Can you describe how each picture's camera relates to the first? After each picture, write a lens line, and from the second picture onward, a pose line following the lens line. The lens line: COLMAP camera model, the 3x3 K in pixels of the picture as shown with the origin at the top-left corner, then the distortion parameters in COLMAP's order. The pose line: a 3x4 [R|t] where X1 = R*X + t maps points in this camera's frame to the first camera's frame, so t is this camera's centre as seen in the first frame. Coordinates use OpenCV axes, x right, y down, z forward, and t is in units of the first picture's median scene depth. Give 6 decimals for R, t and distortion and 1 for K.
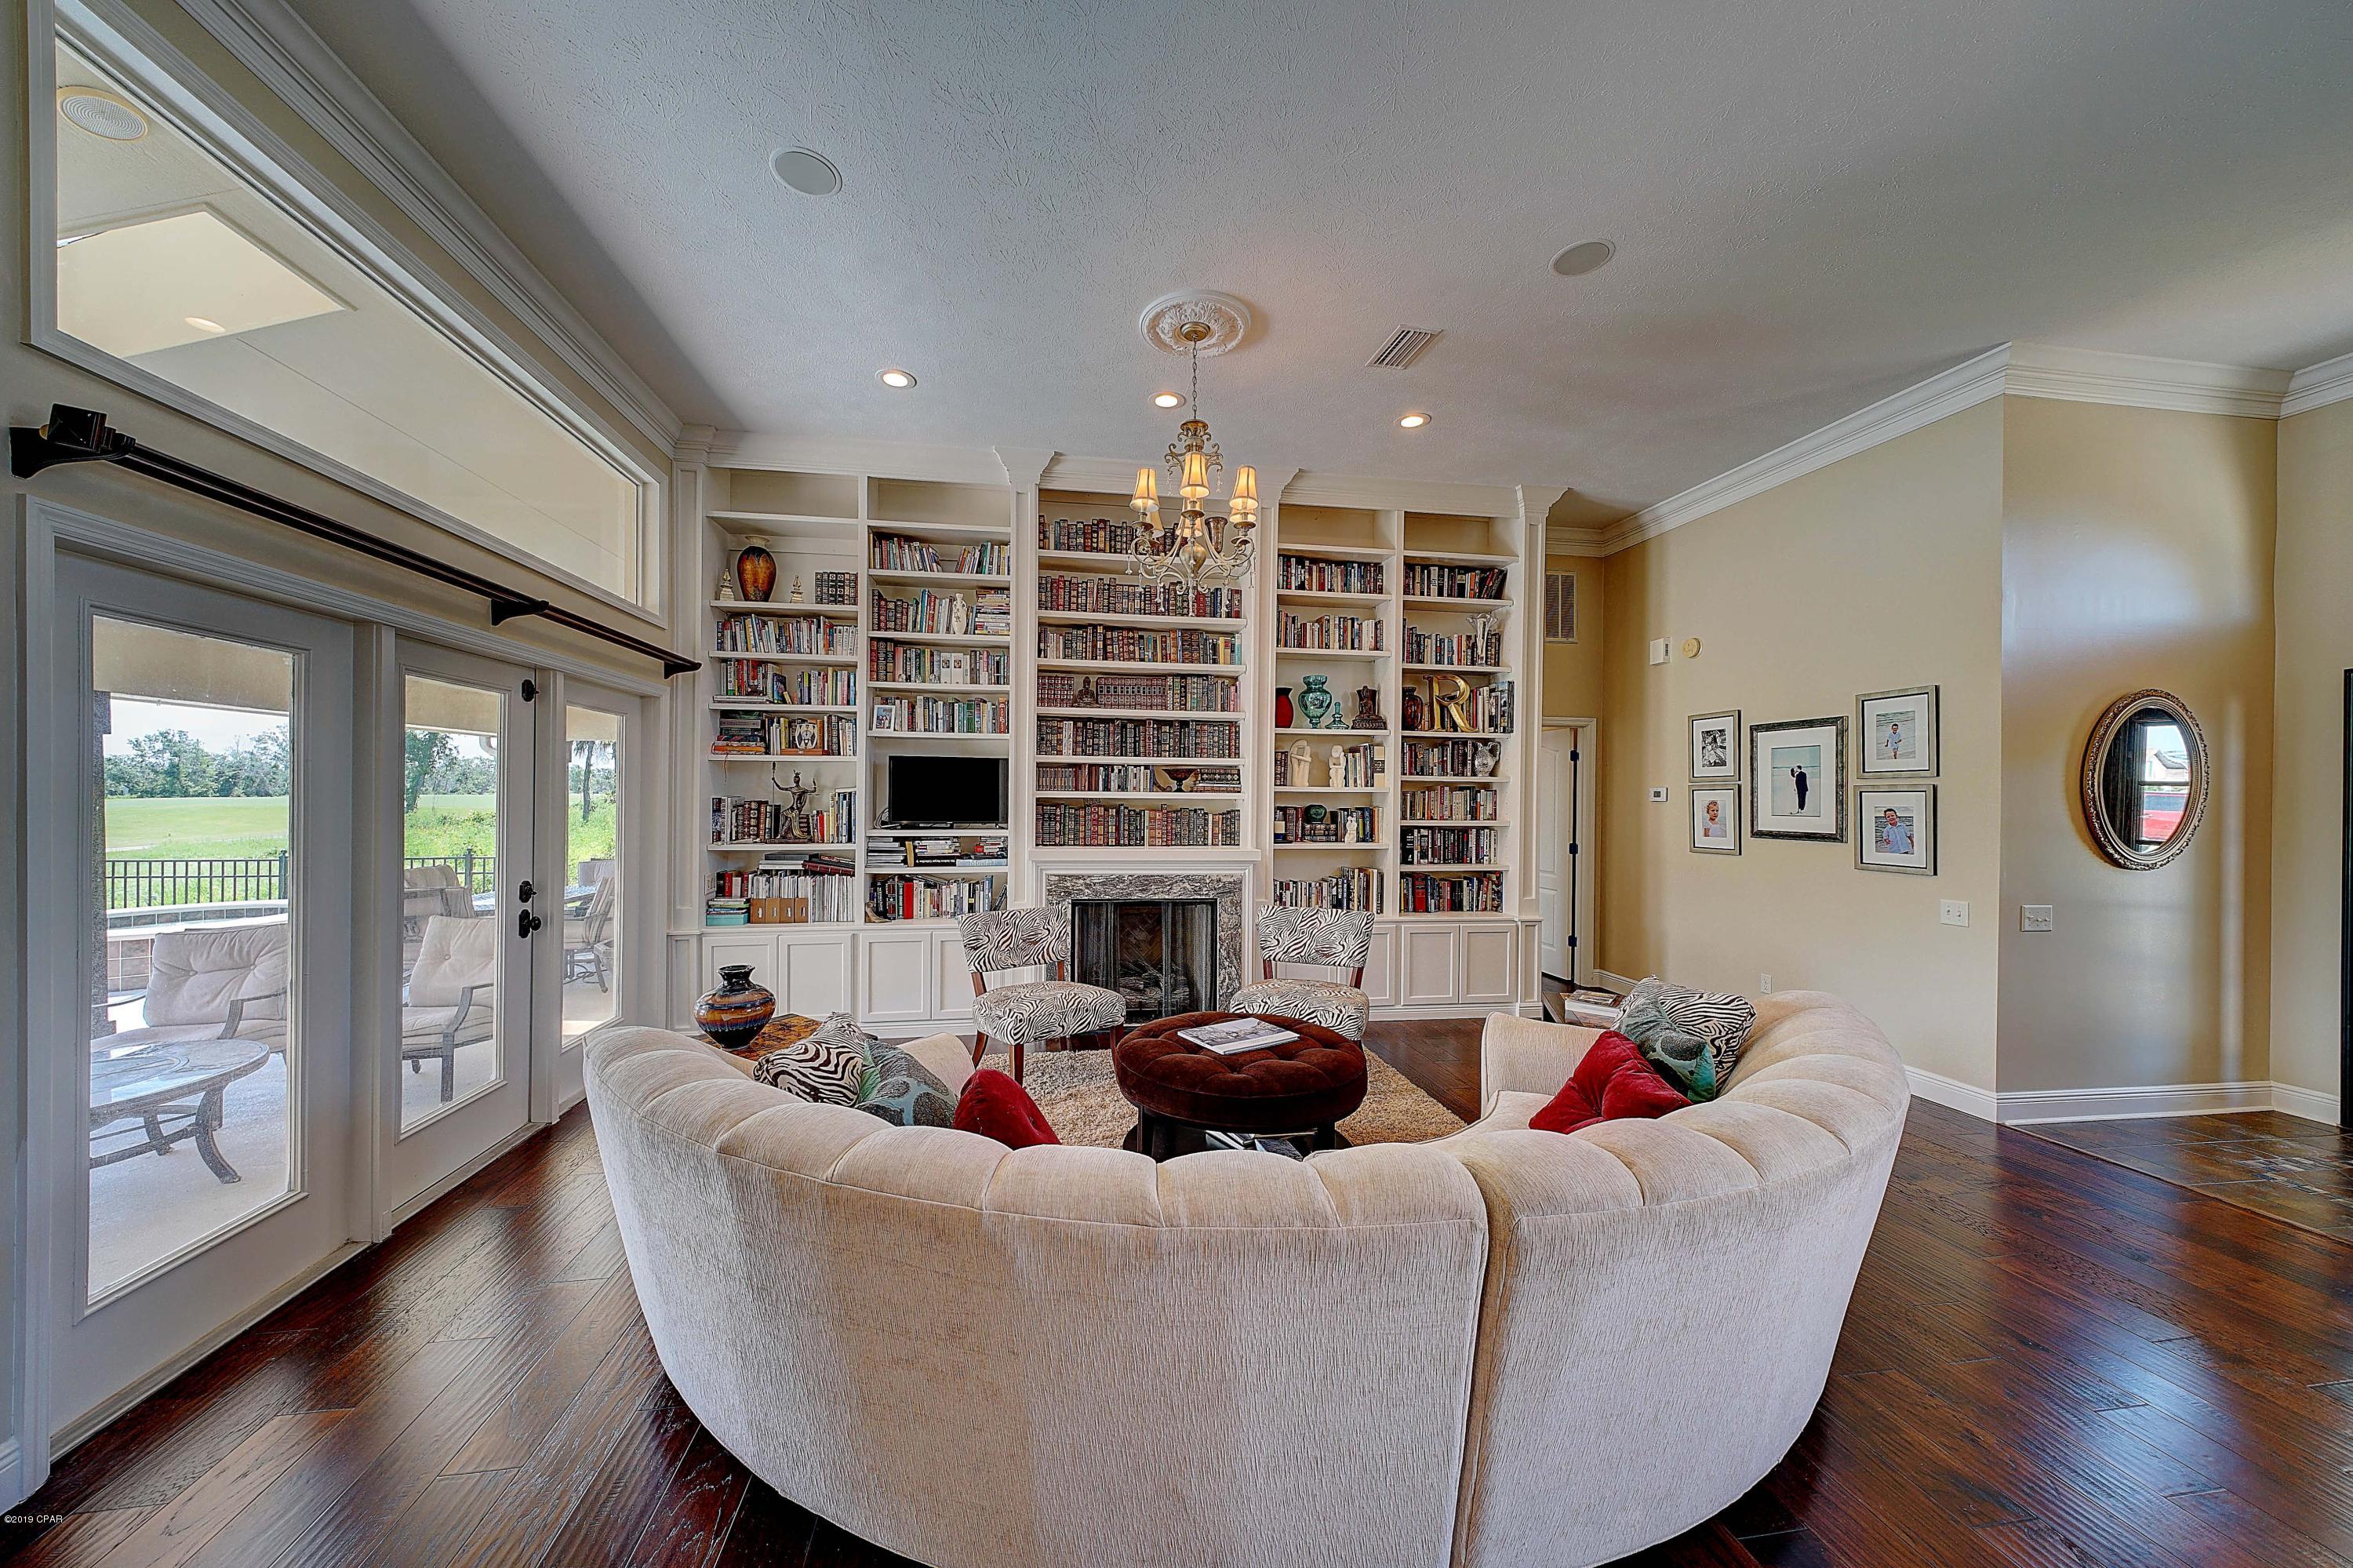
lens RADIAL K [[811.4, 0, 1151.2], [0, 811.4, 802.5], [0, 0, 1]] dist [0.000826, 0.000026]
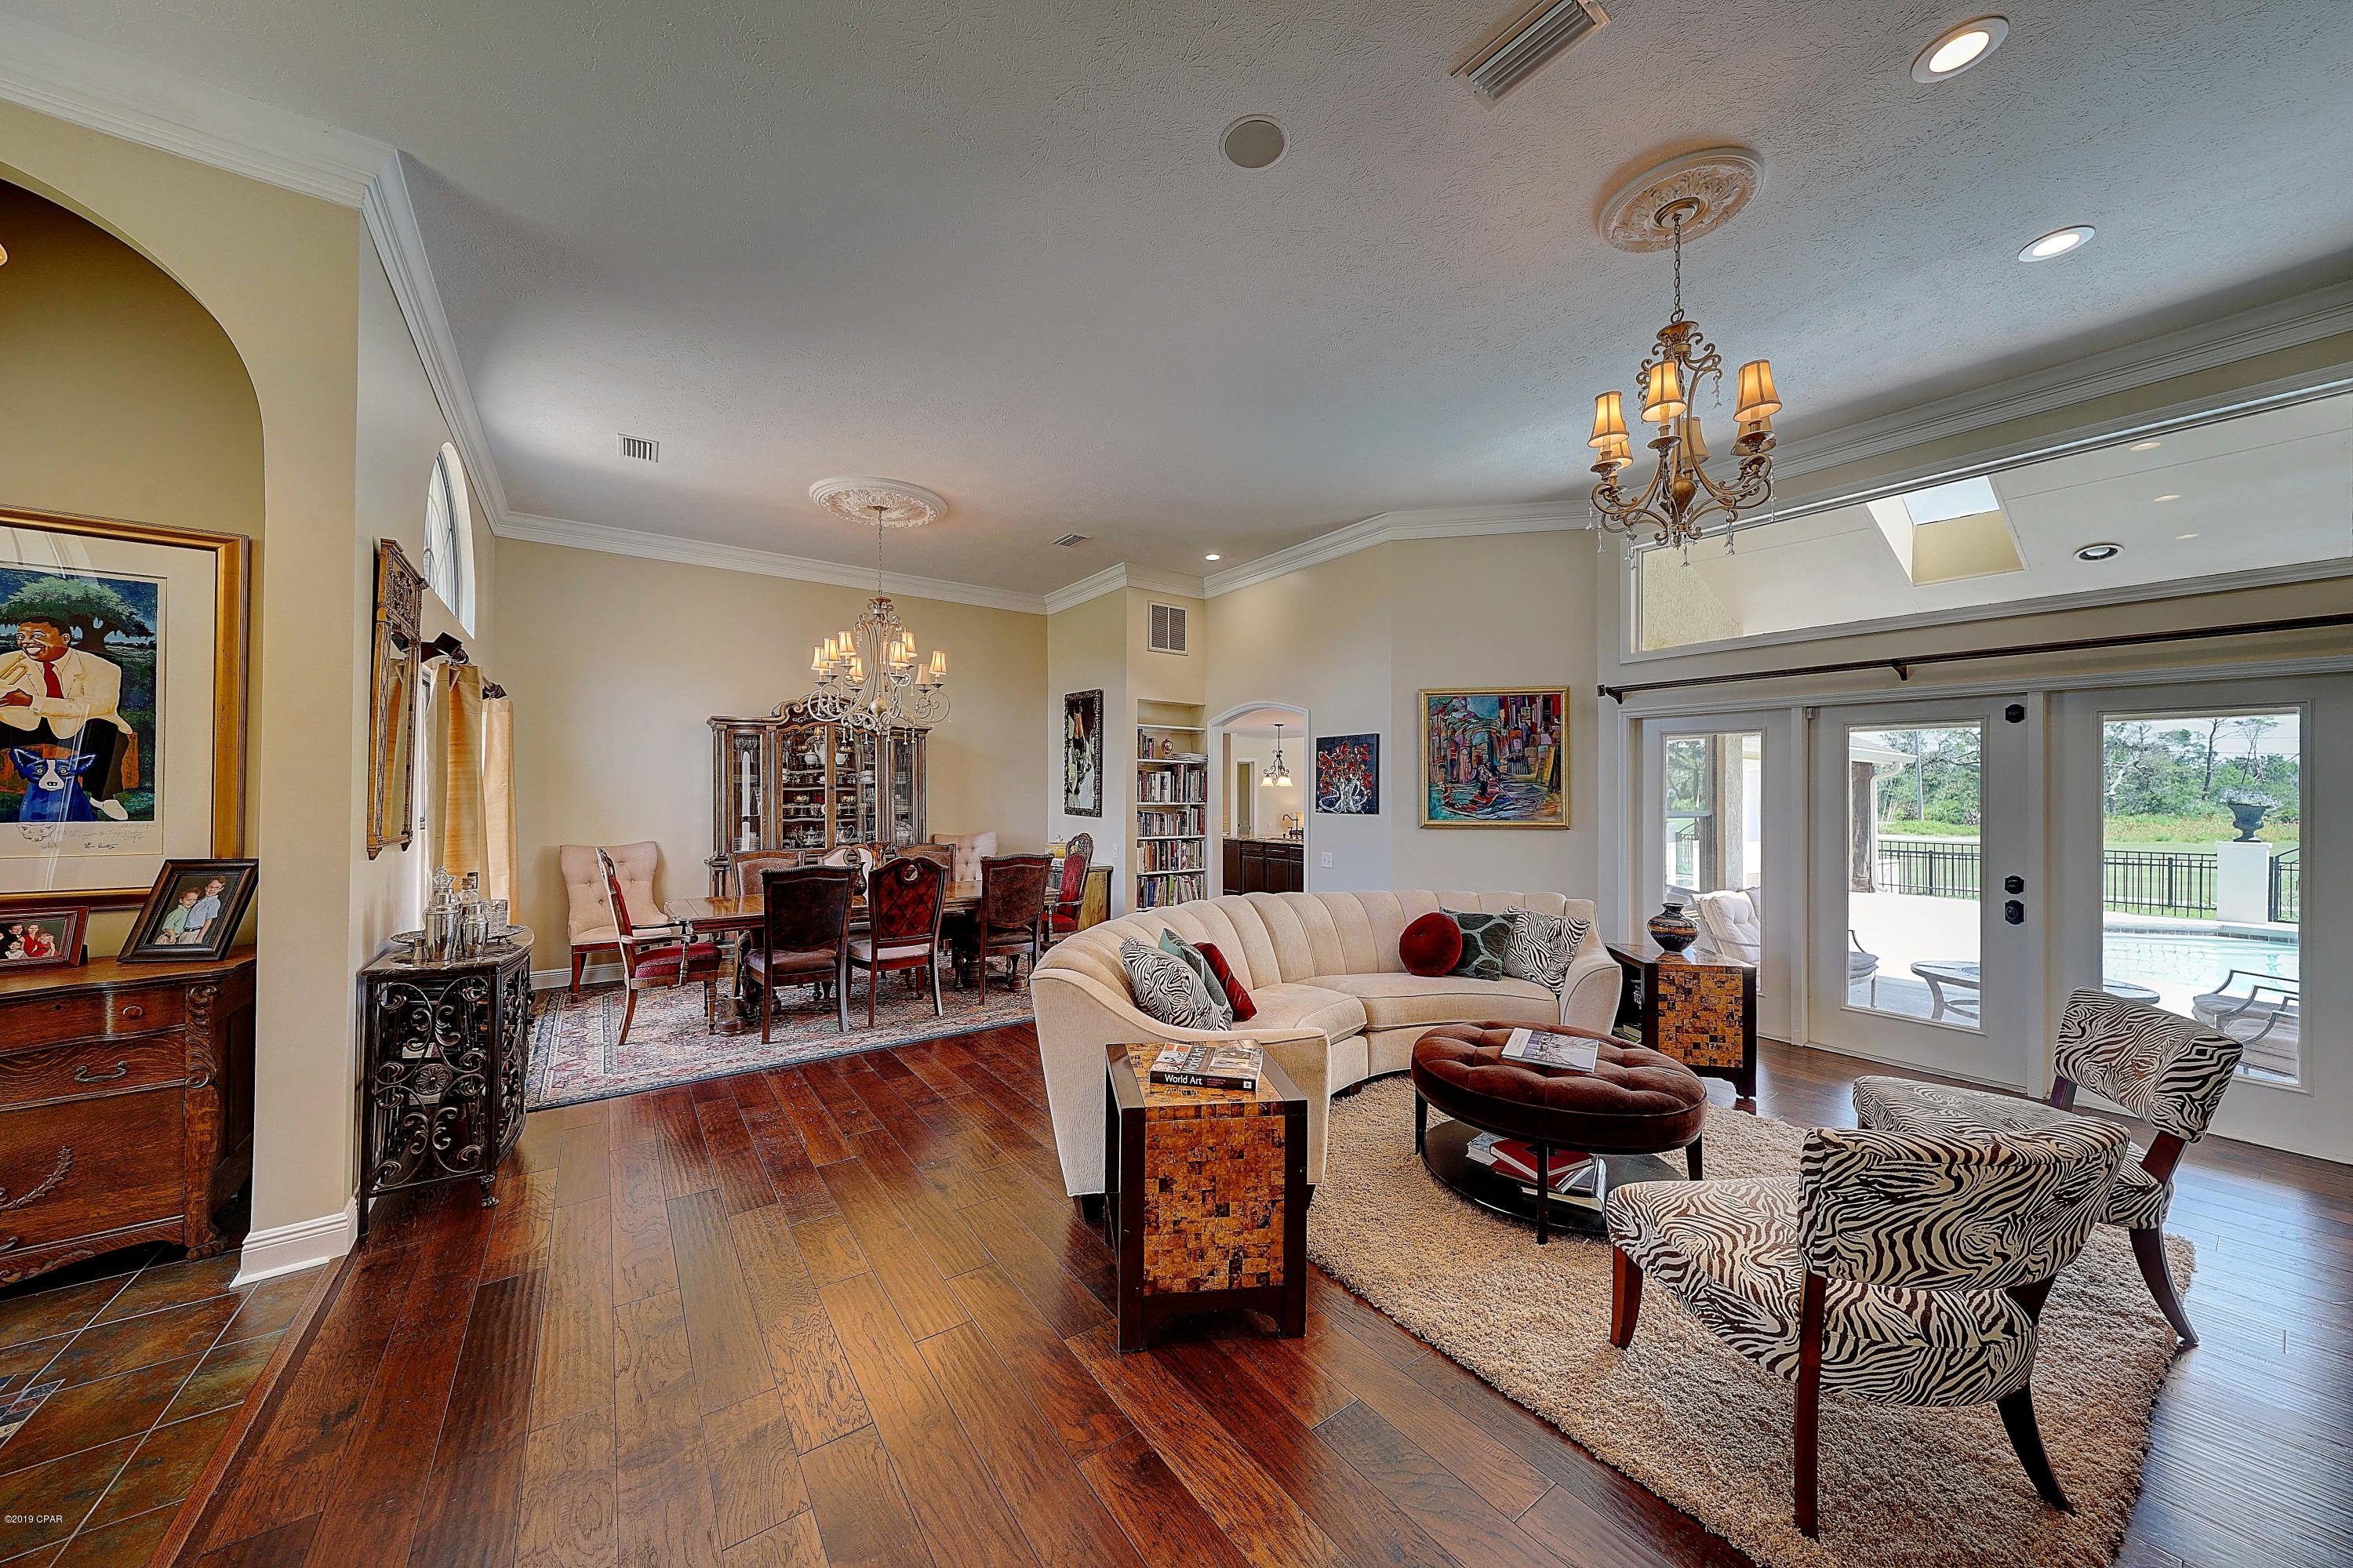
lens RADIAL K [[791.7, 0, 1153.5], [0, 791.7, 785.3], [0, 0, 1]] dist [-0.000432, -0.000297]
pose [[-0.901374, -0.015254, -0.432772, 0.557842], [-0.013718, 0.999884, -0.006671, -0.006446], [0.432823, -0.000076, -0.901479, 0.975394]]
